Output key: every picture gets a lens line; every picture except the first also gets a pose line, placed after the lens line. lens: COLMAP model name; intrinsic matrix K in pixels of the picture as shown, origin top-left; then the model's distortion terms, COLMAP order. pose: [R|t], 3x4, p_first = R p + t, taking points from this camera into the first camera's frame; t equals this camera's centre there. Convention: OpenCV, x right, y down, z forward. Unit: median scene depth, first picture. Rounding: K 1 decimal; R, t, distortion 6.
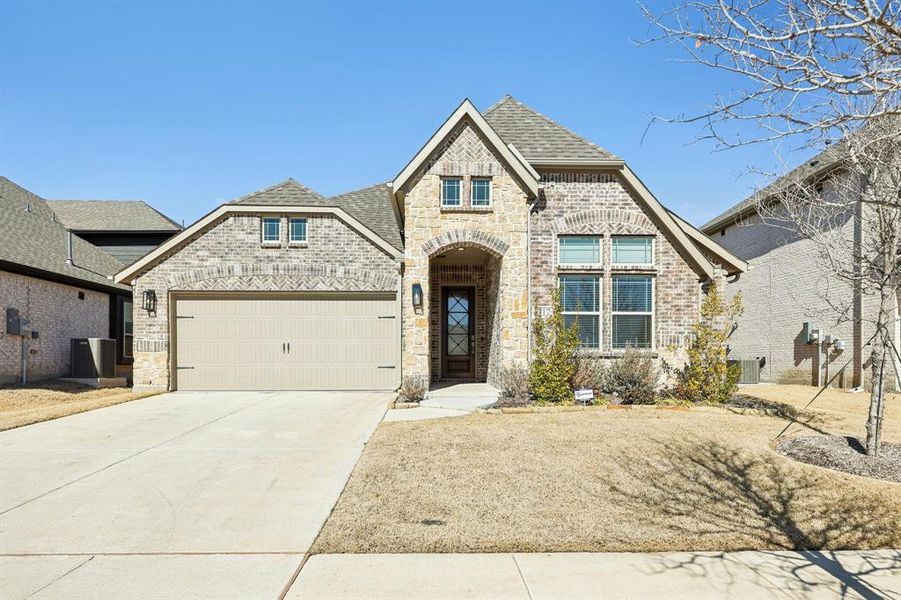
lens RADIAL K [[380.8, 0, 450.6], [0, 380.8, 289.4], [0, 0, 1]] dist [-0.001822, -0.000847]
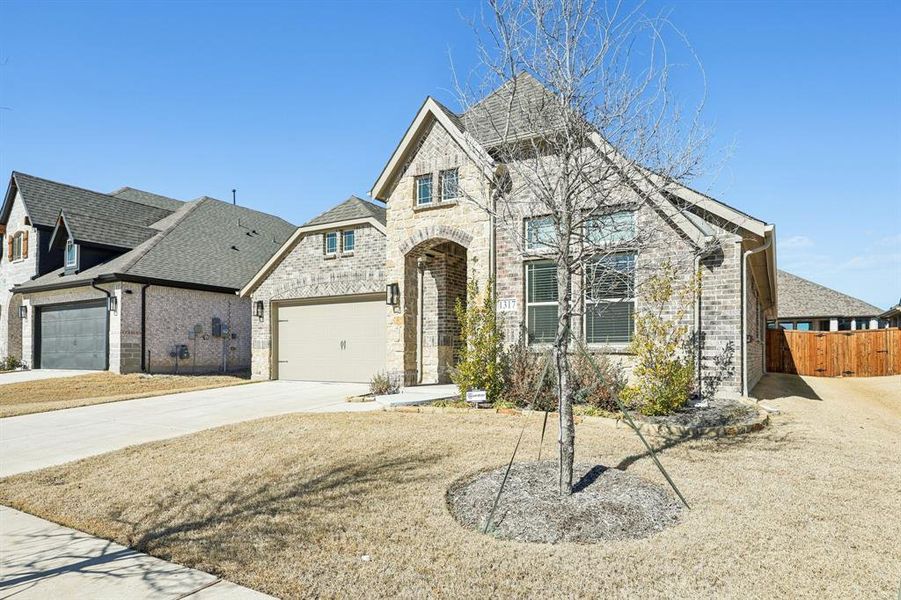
lens RADIAL K [[389.9, 0, 450.5], [0, 389.9, 276.7], [0, 0, 1]] dist [0.000152, 0.000184]
pose [[0.910901, -0.080595, -0.404677, 0.464675], [0.076725, 0.996718, -0.025802, 0.005340], [0.405428, -0.007546, 0.914096, 0.076674]]
